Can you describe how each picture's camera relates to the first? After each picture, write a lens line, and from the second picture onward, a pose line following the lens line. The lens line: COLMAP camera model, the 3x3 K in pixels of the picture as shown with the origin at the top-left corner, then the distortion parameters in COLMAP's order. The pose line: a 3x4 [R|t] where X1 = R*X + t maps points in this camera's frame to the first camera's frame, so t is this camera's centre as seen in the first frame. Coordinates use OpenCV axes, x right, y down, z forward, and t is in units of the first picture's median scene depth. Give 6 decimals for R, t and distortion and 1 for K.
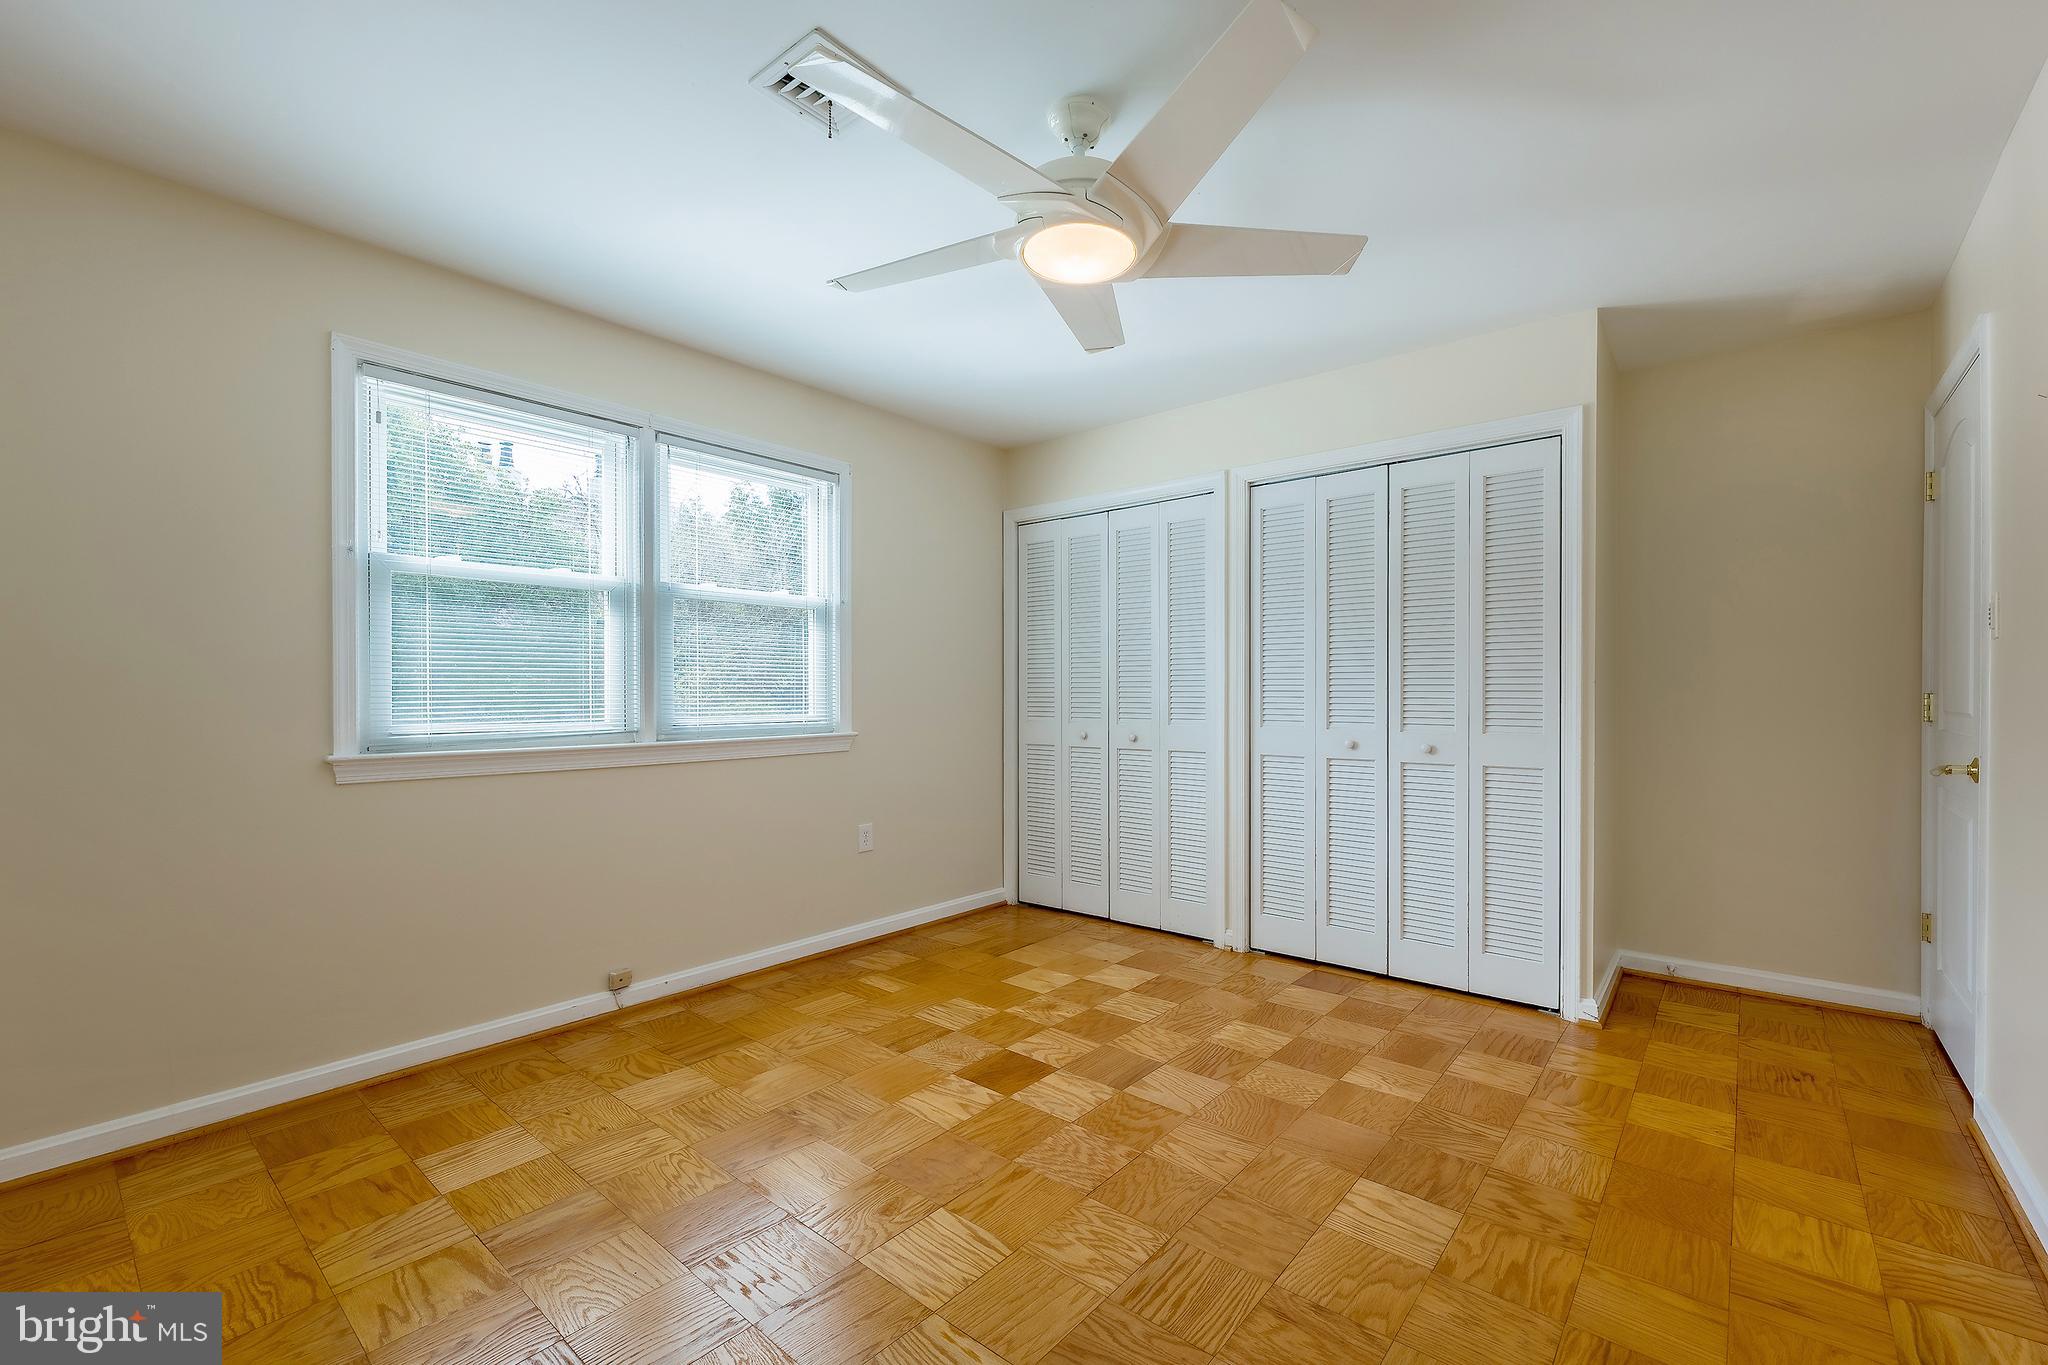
lens RADIAL K [[898.5, 0, 1031.2], [0, 898.5, 705.9], [0, 0, 1]] dist [0.000792, 0.000214]
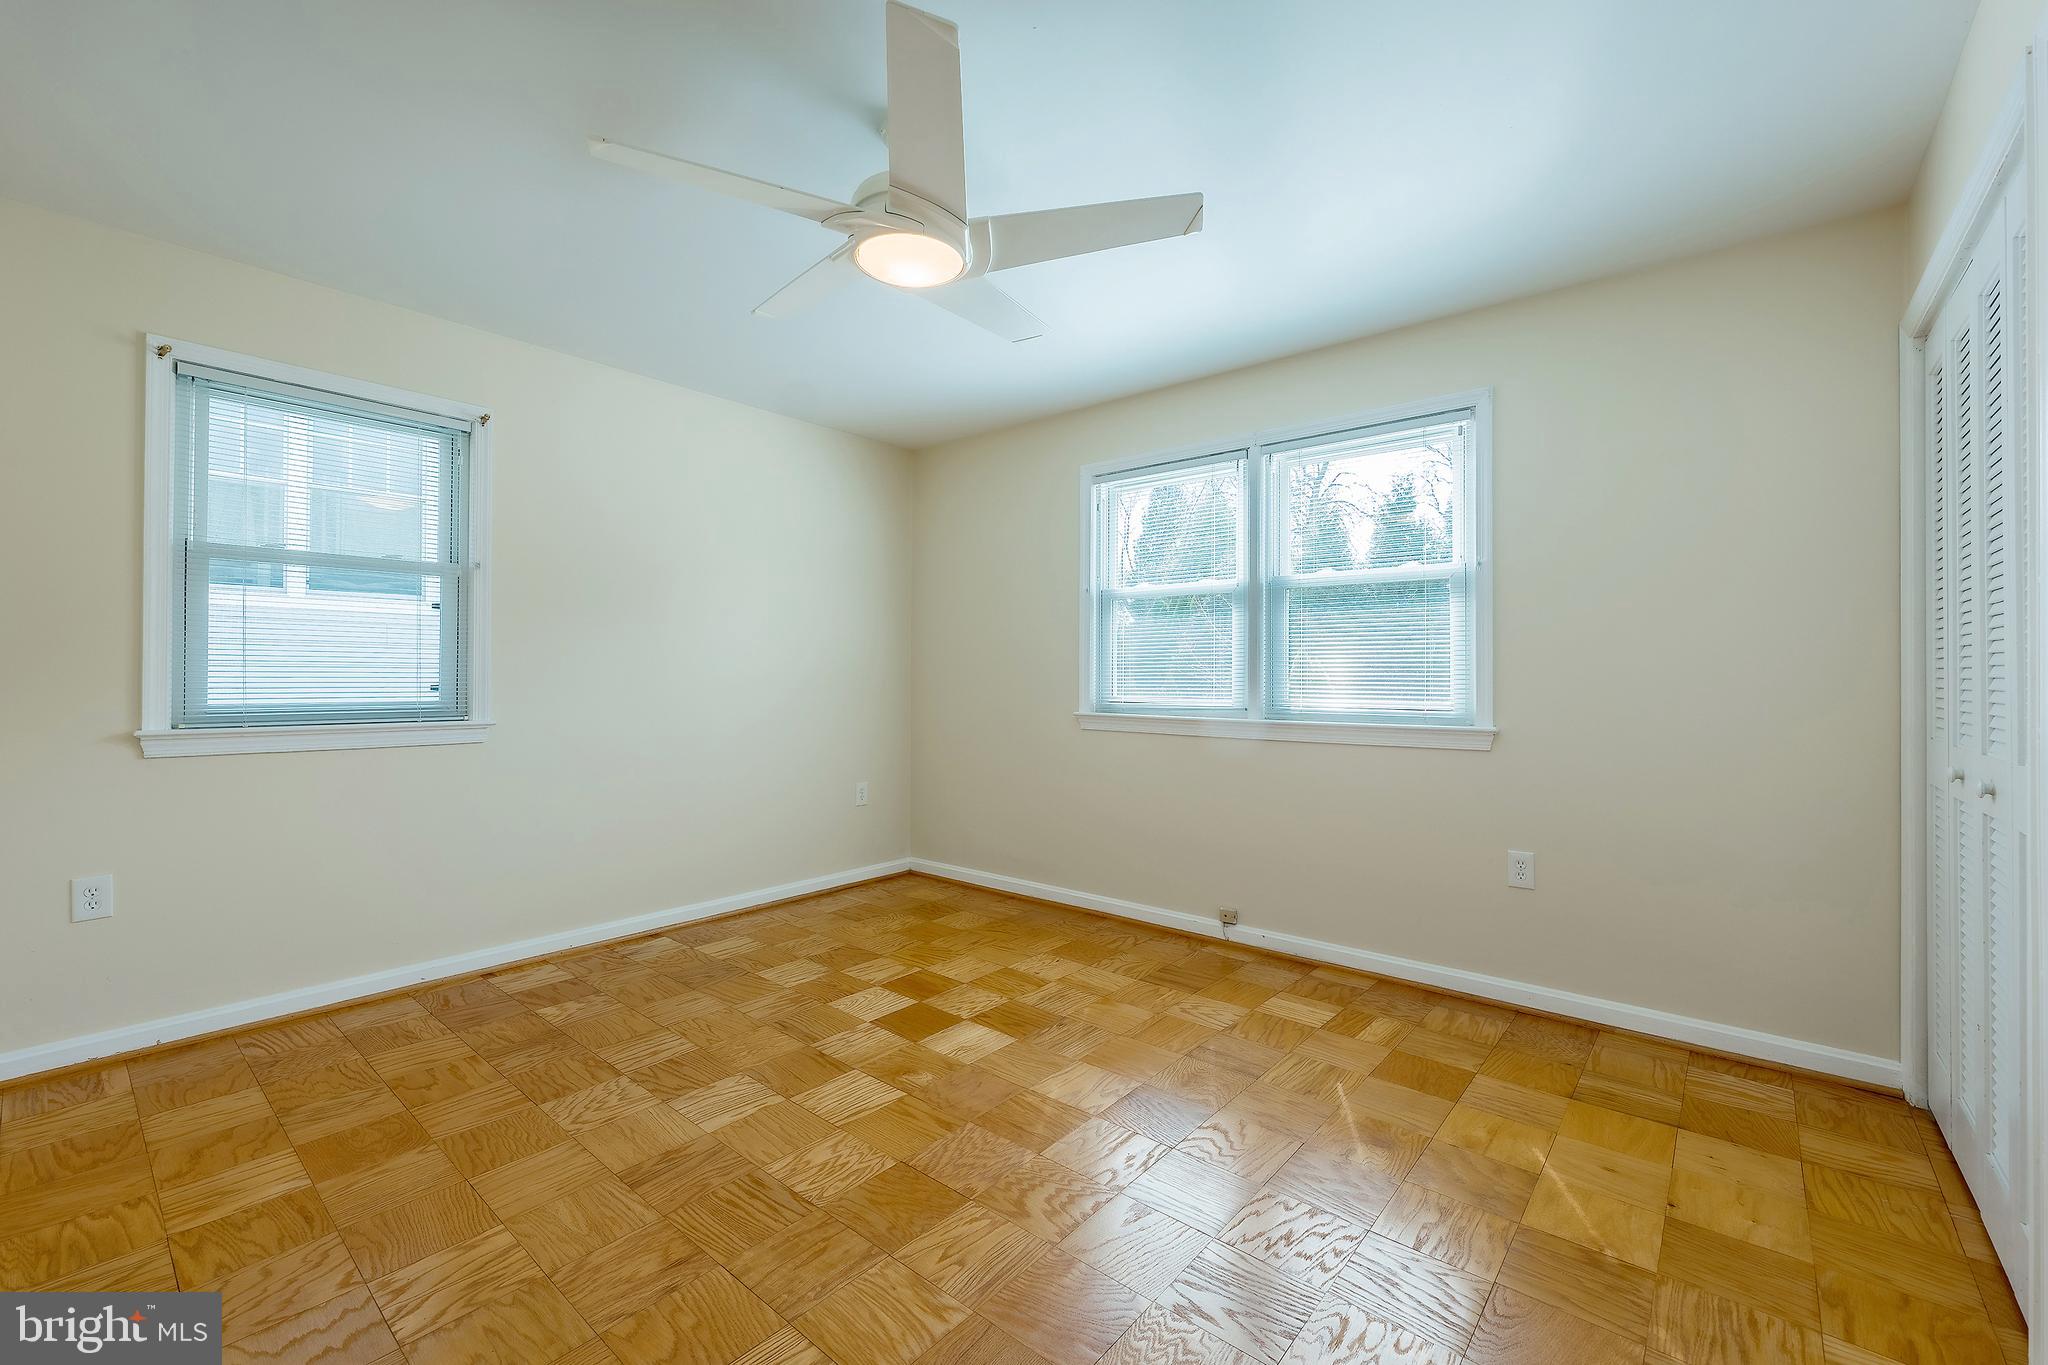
lens RADIAL K [[843.3, 0, 1030.7], [0, 843.3, 672.7], [0, 0, 1]] dist [-0.001244, -0.000185]
pose [[-0.022084, -0.002630, -0.999753, 0.668001], [-0.020329, 0.999791, -0.002181, -0.011196], [0.999549, 0.020276, -0.022133, 0.752790]]
